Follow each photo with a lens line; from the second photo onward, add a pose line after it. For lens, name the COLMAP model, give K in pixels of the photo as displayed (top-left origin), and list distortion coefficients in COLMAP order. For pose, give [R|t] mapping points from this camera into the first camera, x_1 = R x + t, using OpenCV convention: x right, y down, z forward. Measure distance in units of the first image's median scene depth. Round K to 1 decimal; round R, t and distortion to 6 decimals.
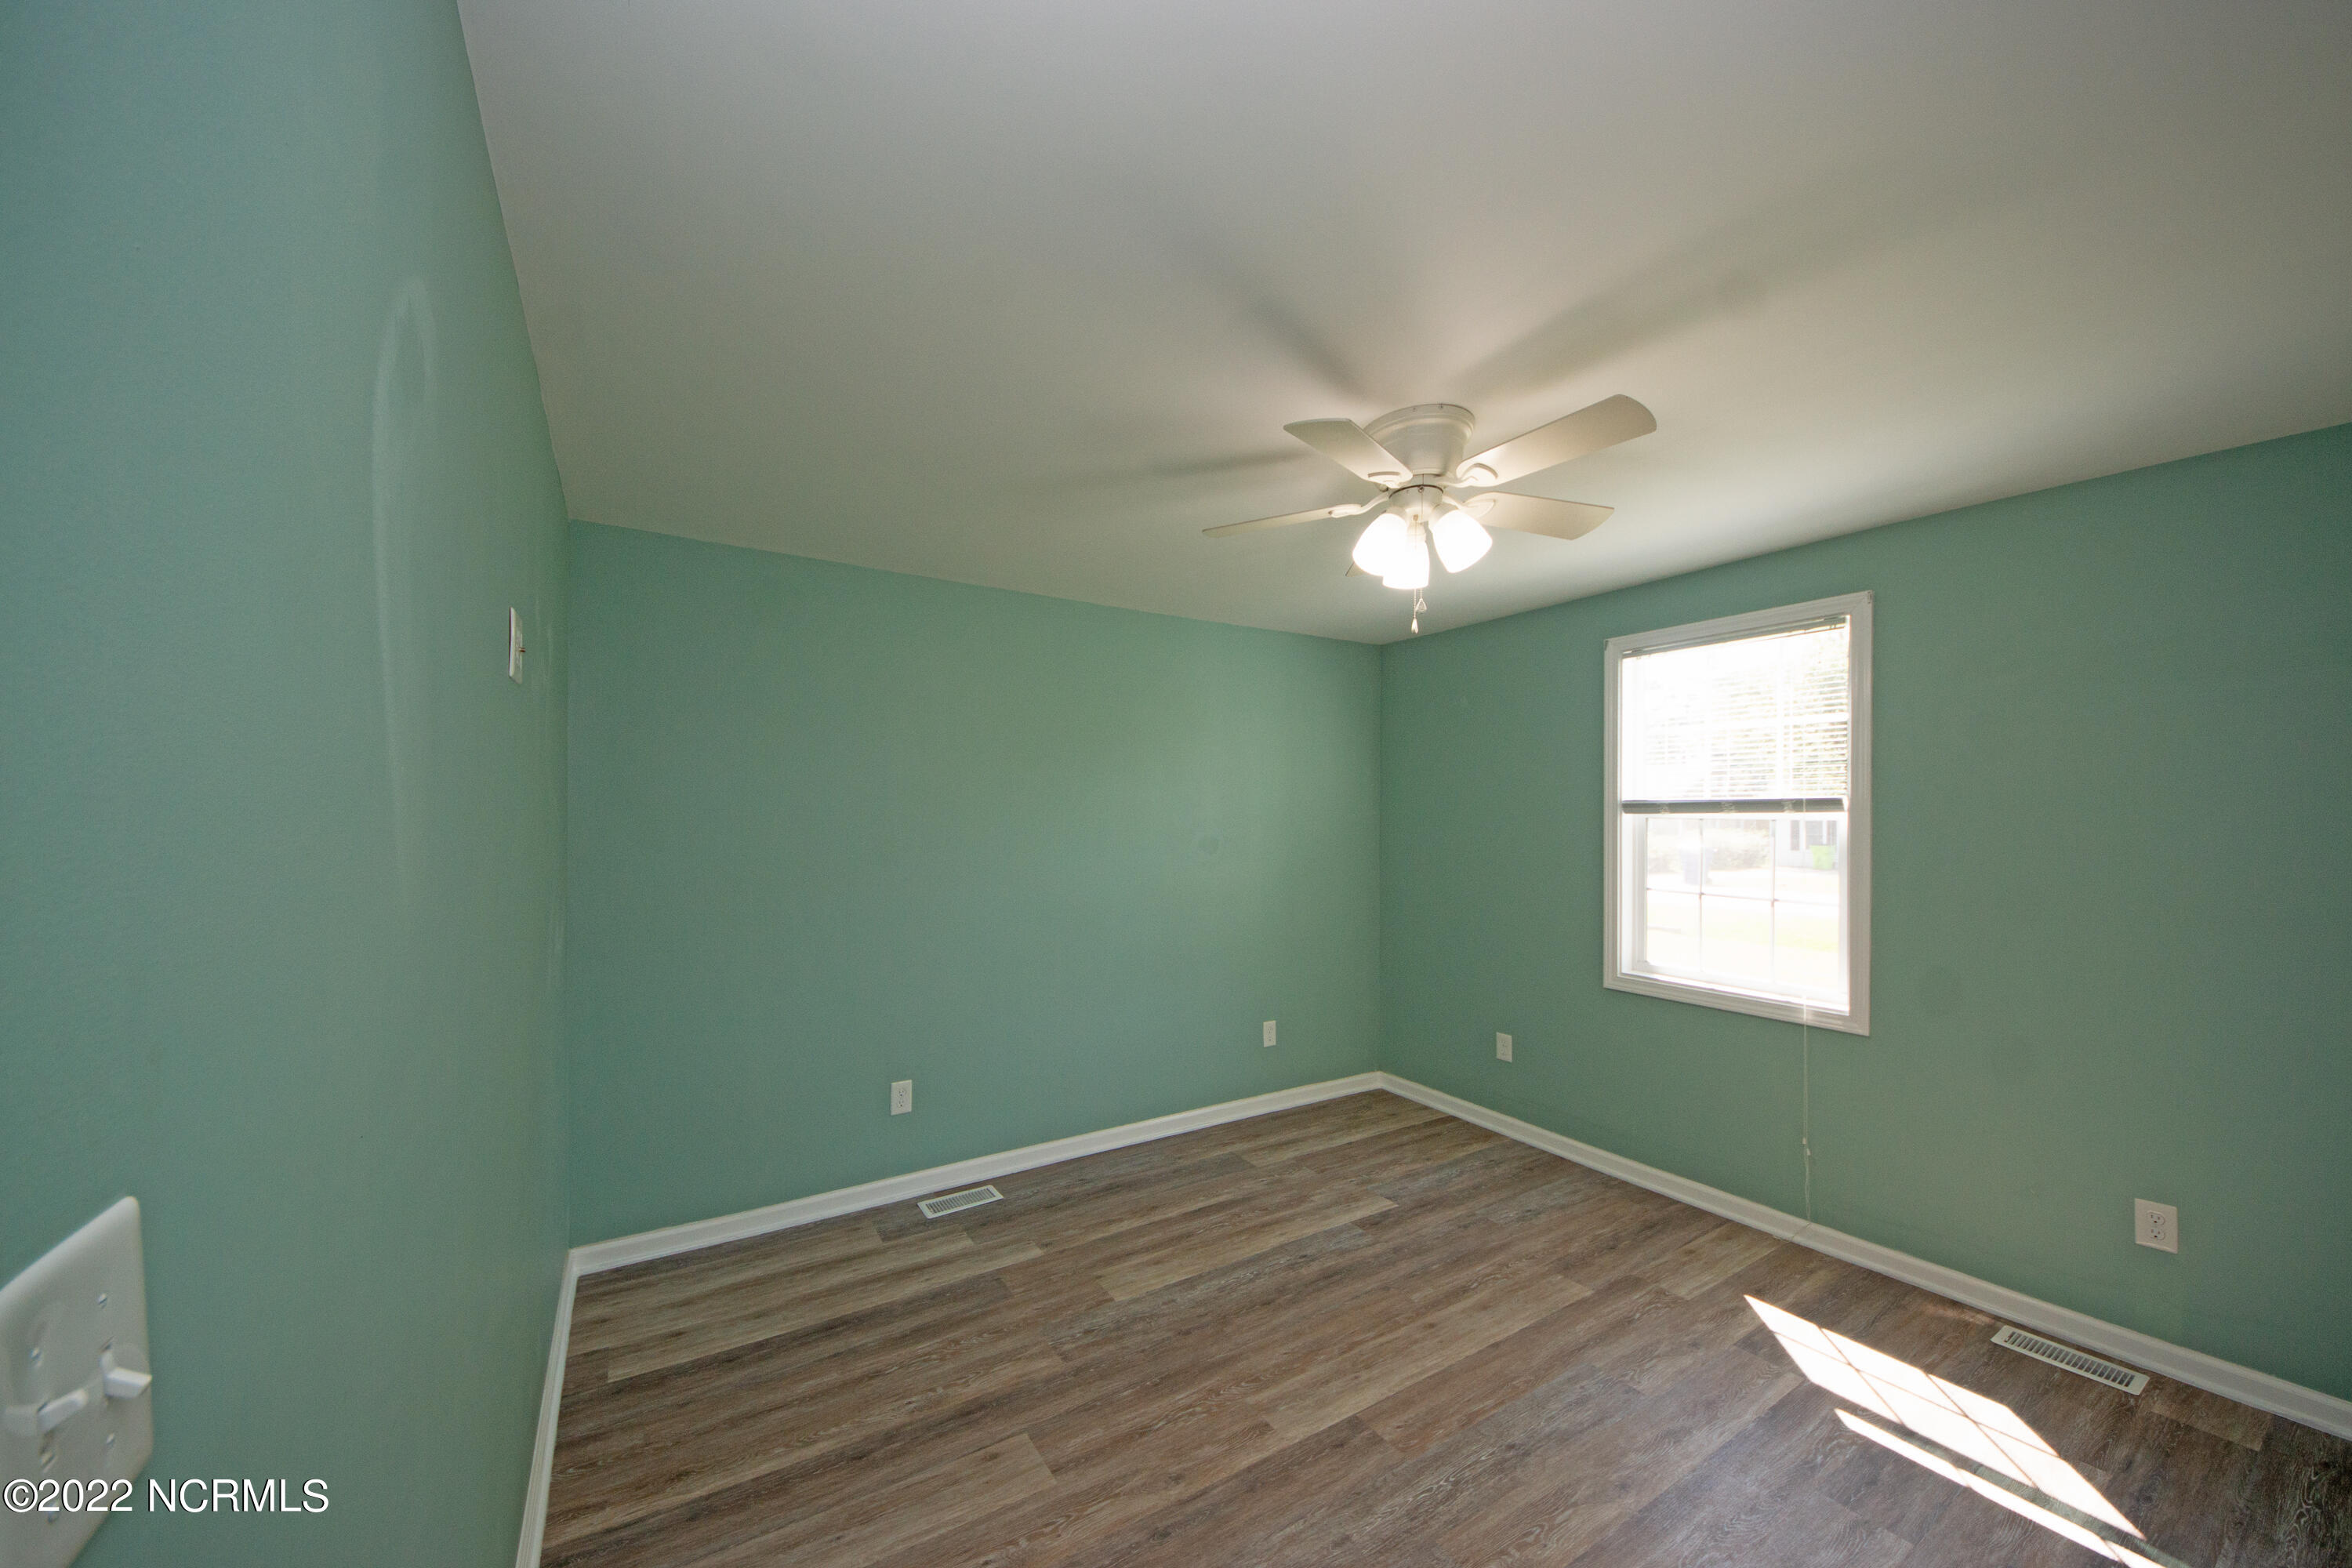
lens RADIAL K [[833.4, 0, 1162.0], [0, 833.4, 817.6], [0, 0, 1]] dist [0.031599, -0.020656]
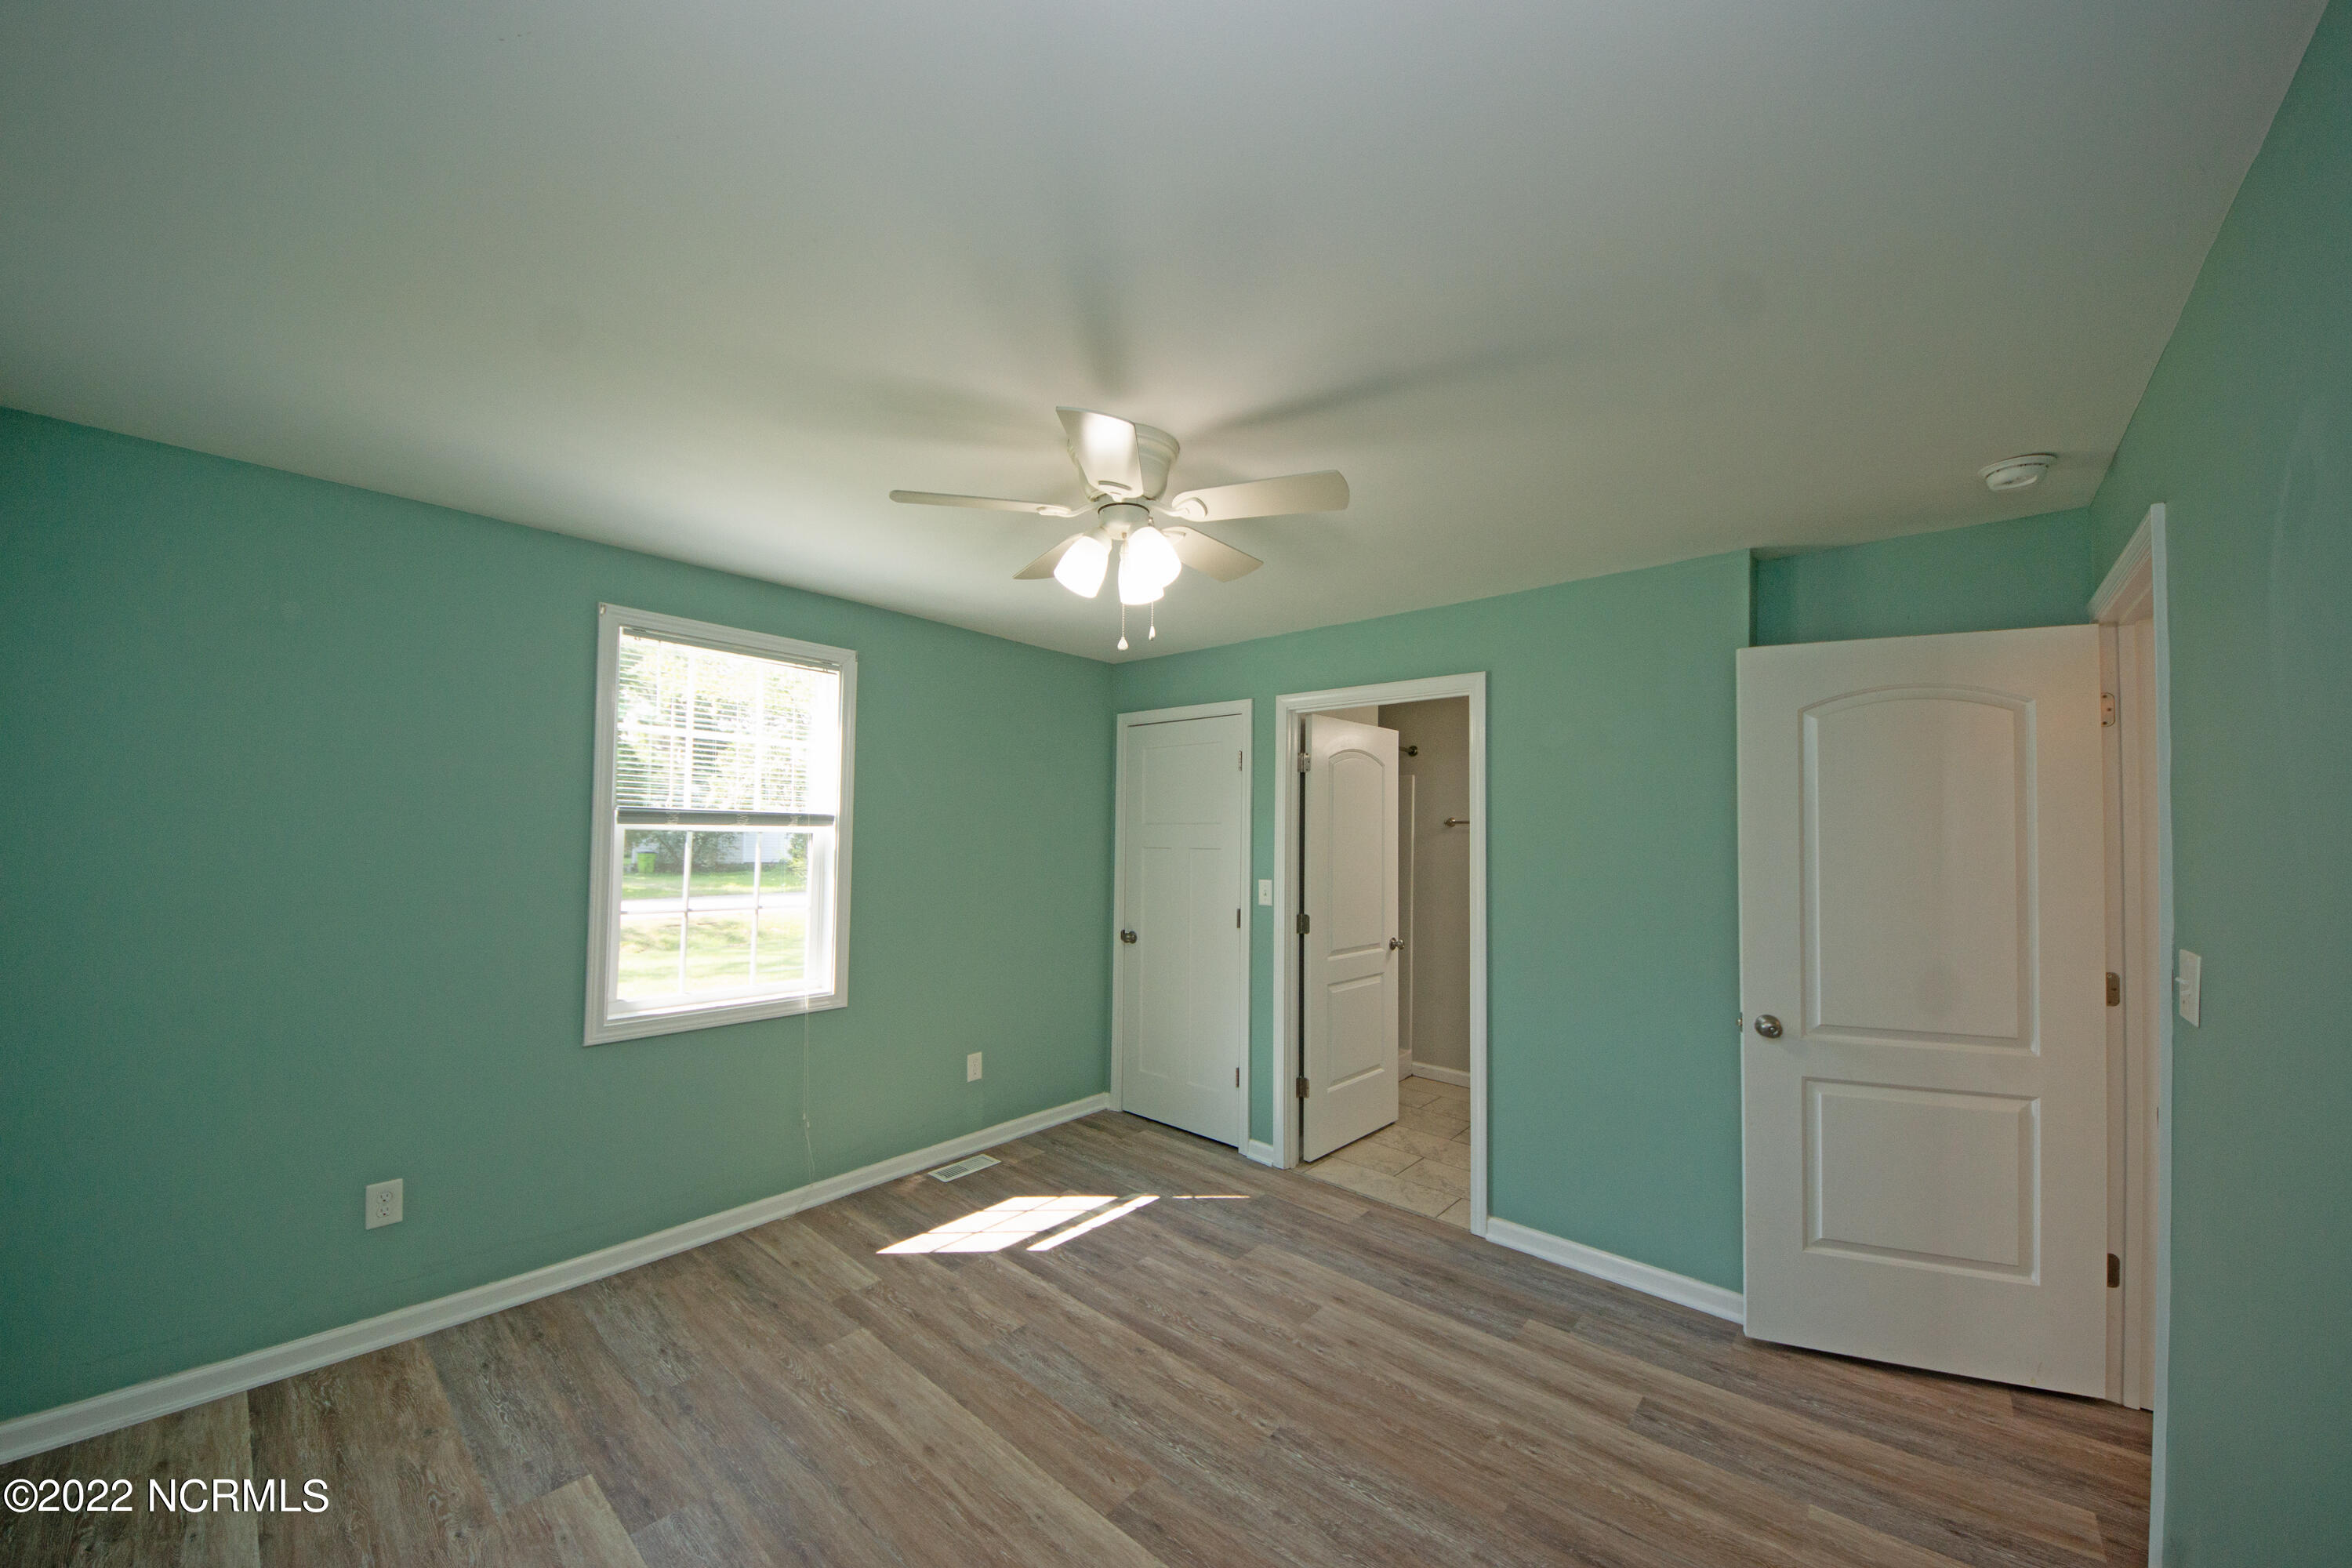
lens RADIAL K [[833.4, 0, 1162.0], [0, 833.4, 817.6], [0, 0, 1]] dist [0.031599, -0.020656]
pose [[-0.286821, 0.014148, 0.957880, -0.486257], [-0.017130, 0.999655, -0.019894, -0.003860], [-0.957831, -0.022114, -0.286480, 0.916522]]
